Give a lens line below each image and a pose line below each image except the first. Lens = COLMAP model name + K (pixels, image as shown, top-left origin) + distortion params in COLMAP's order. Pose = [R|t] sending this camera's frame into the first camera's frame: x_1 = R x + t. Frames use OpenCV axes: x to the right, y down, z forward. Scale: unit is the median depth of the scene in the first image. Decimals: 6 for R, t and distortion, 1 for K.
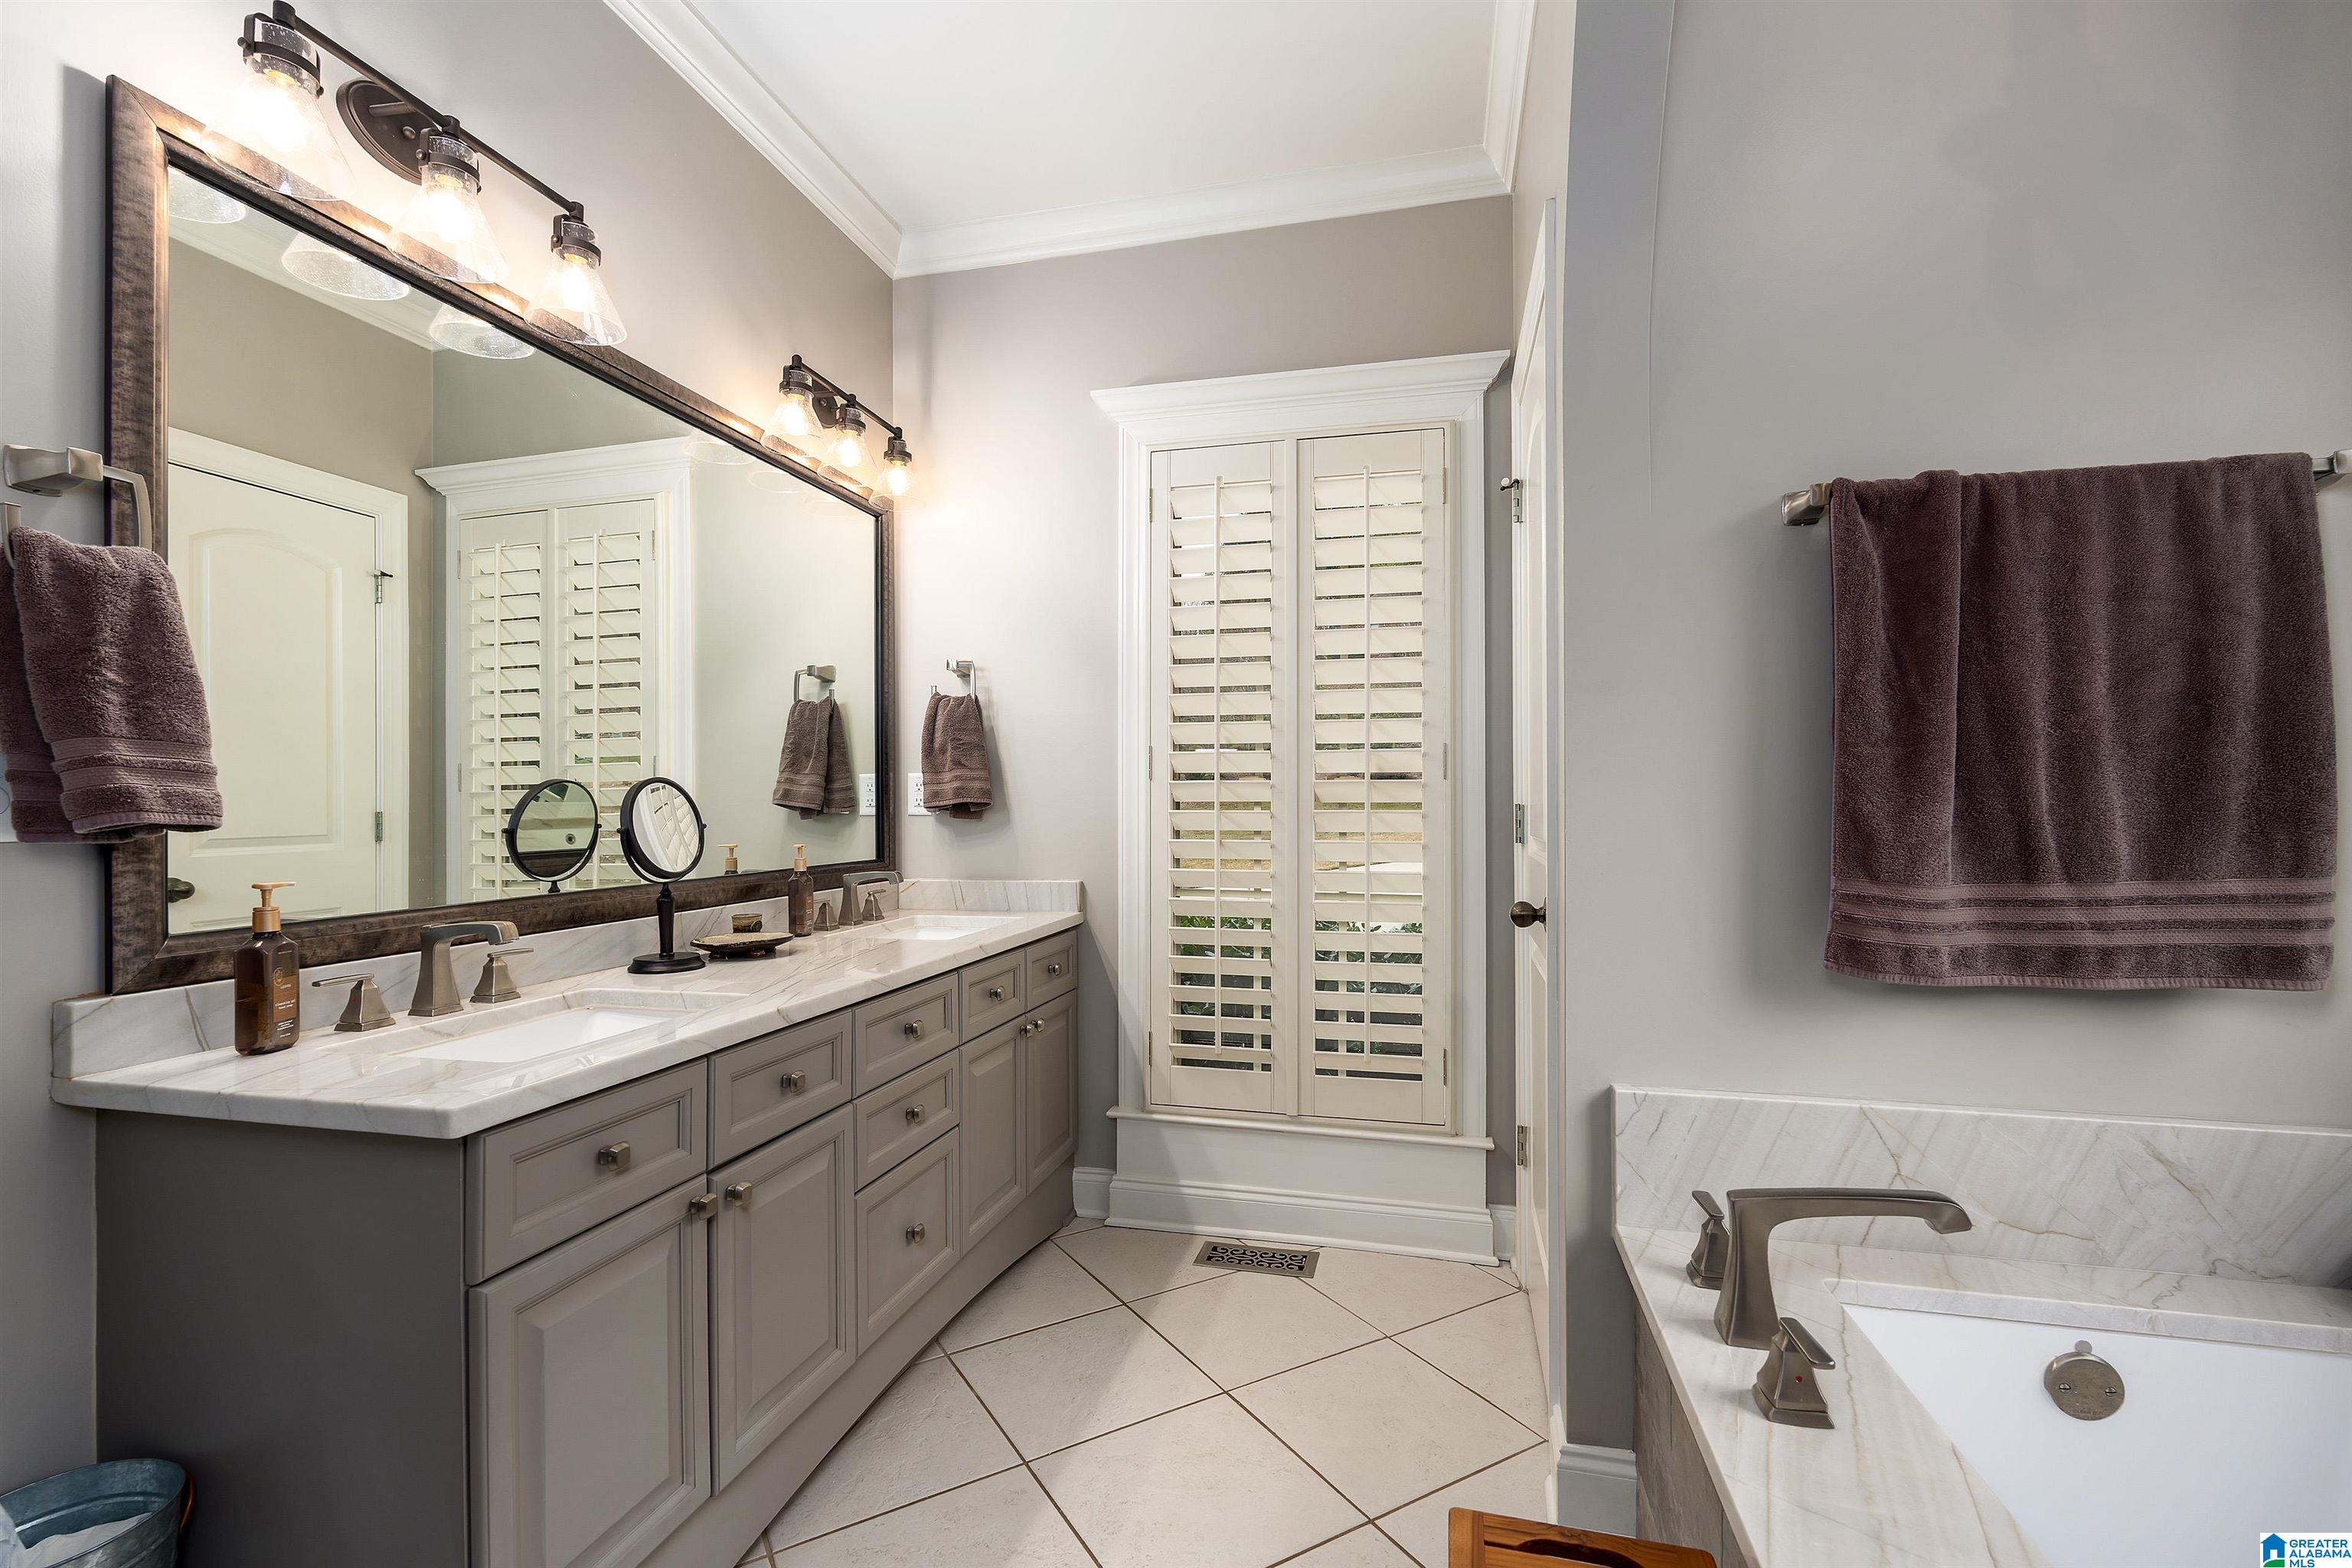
lens RADIAL K [[1044.8, 0, 1175.5], [0, 1044.8, 788.3], [0, 0, 1]] dist [-0.003972, -0.000540]
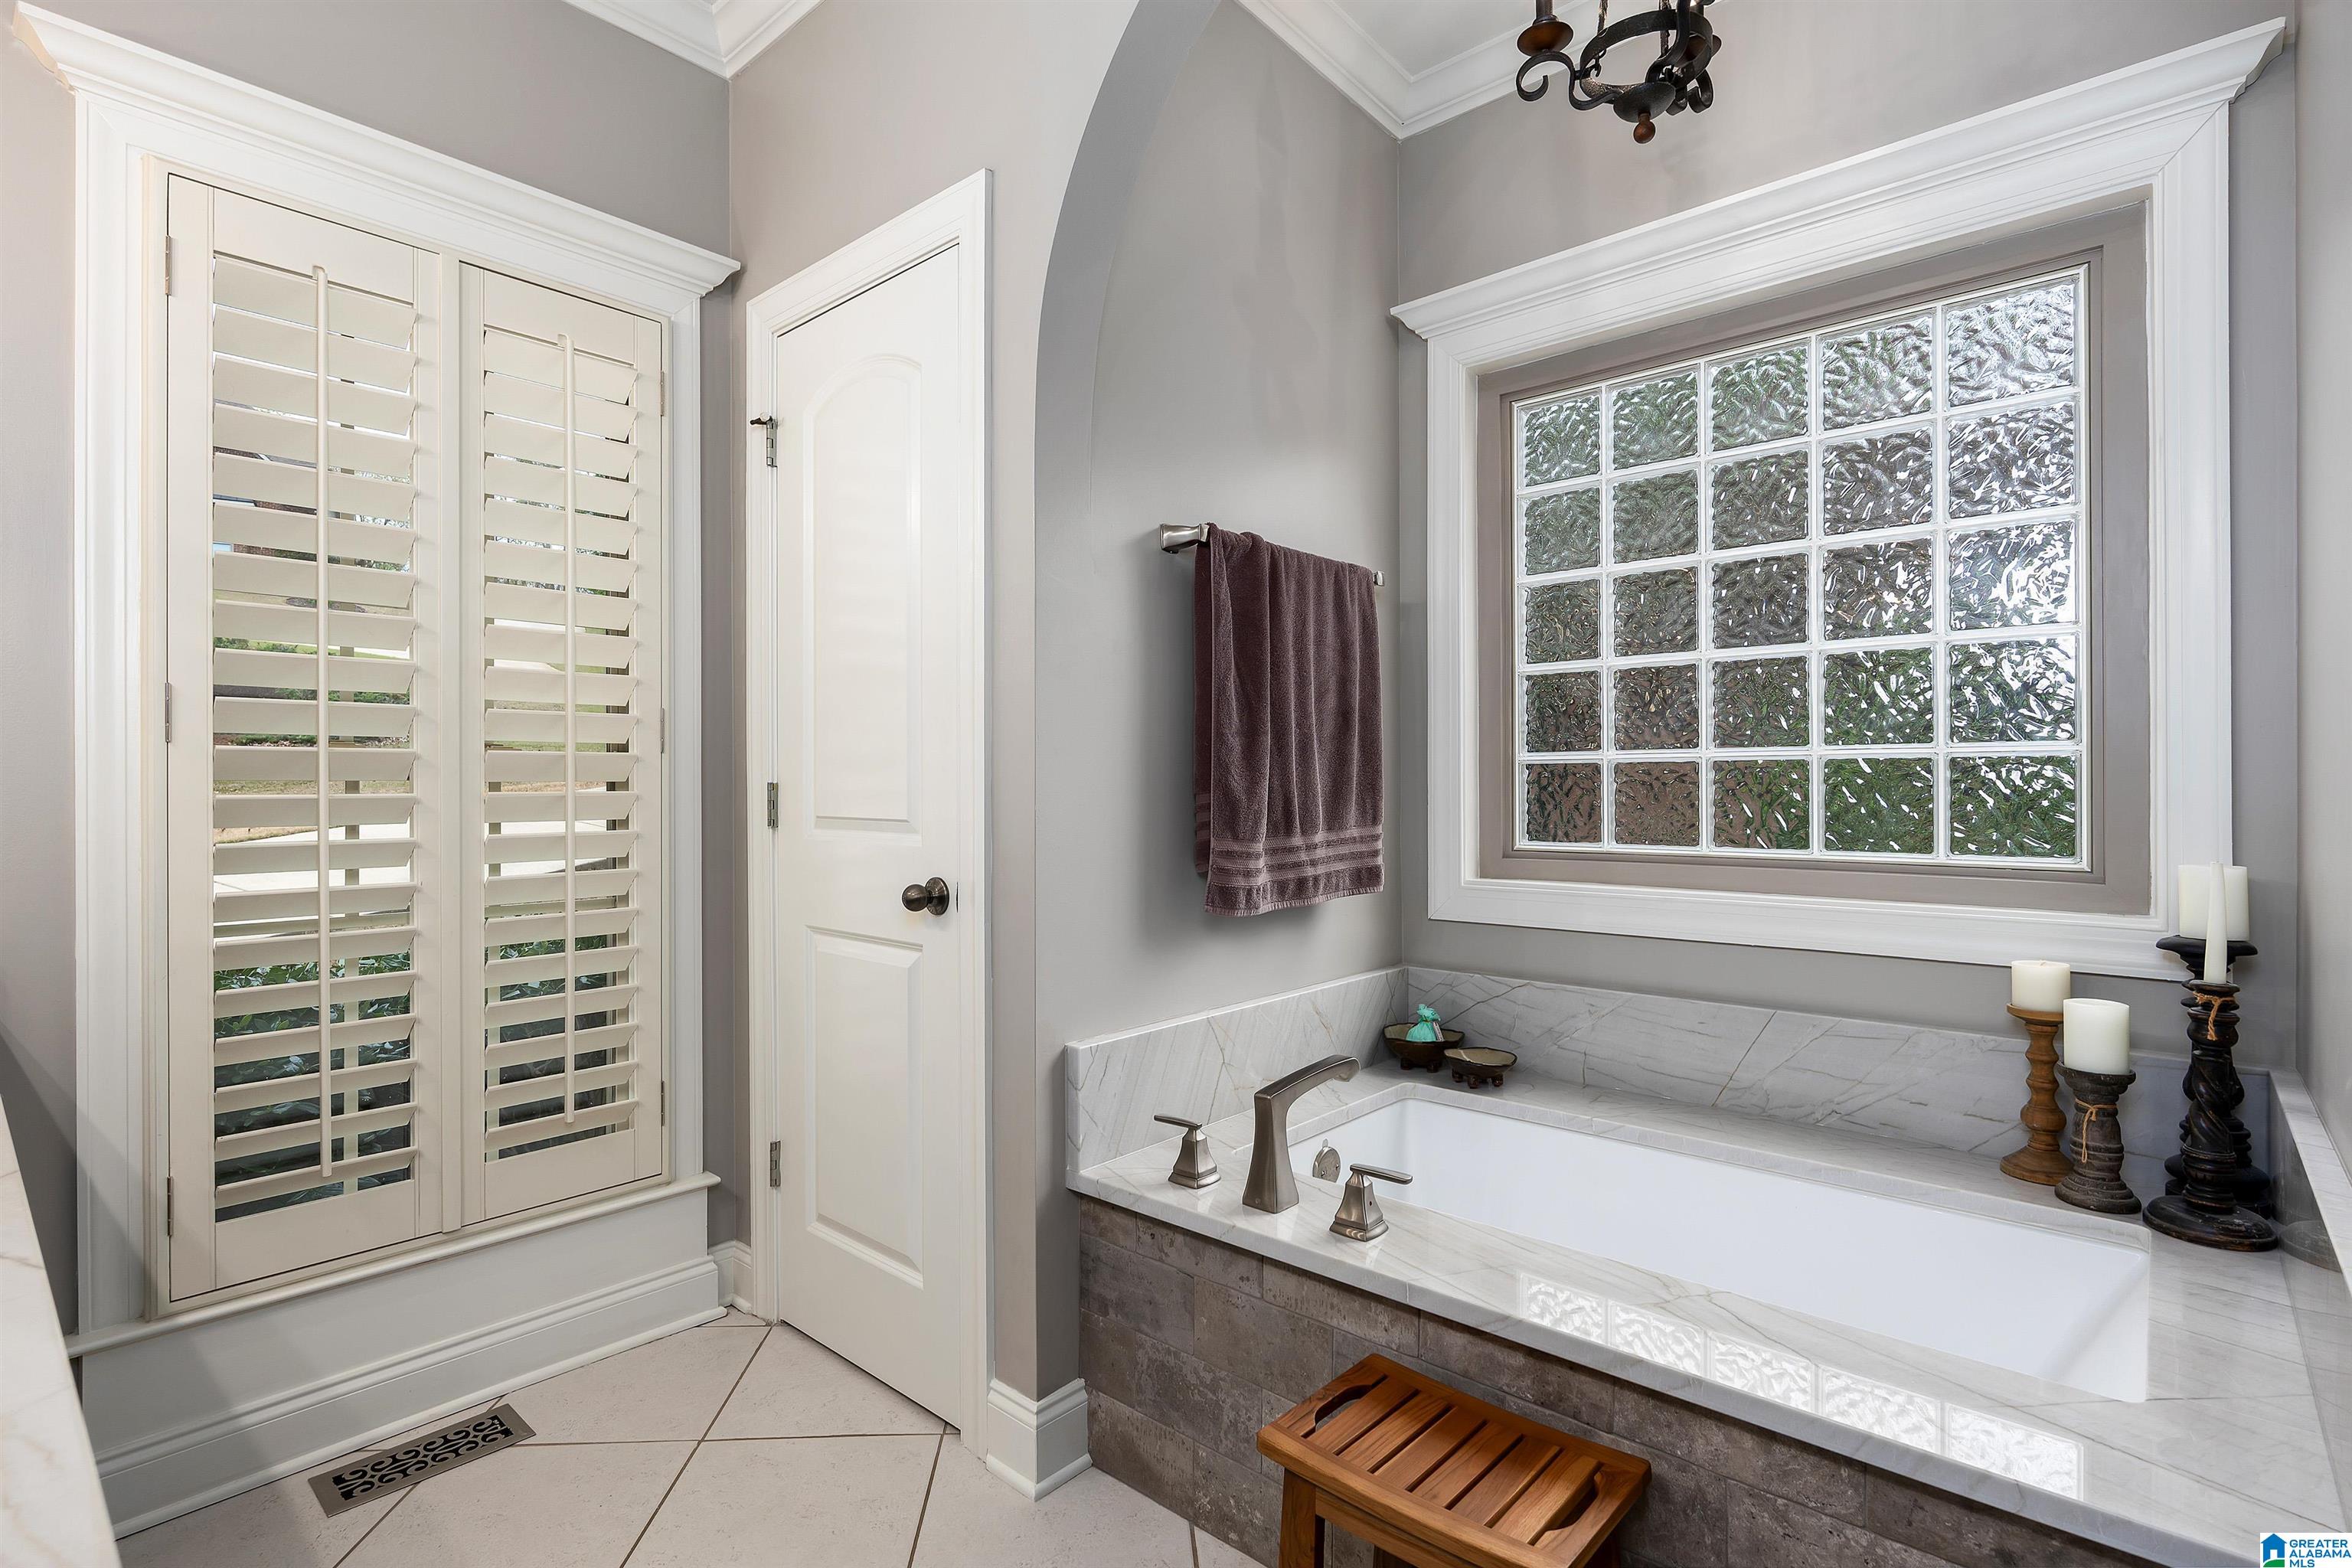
lens RADIAL K [[1126.6, 0, 1177.7], [0, 1126.6, 784.7], [0, 0, 1]] dist [0.000029, -0.000141]
pose [[0.459145, -0.002920, 0.888356, -0.616161], [-0.008448, 0.999935, 0.007653, 0.010043], [-0.888321, -0.011018, 0.459091, 0.421174]]
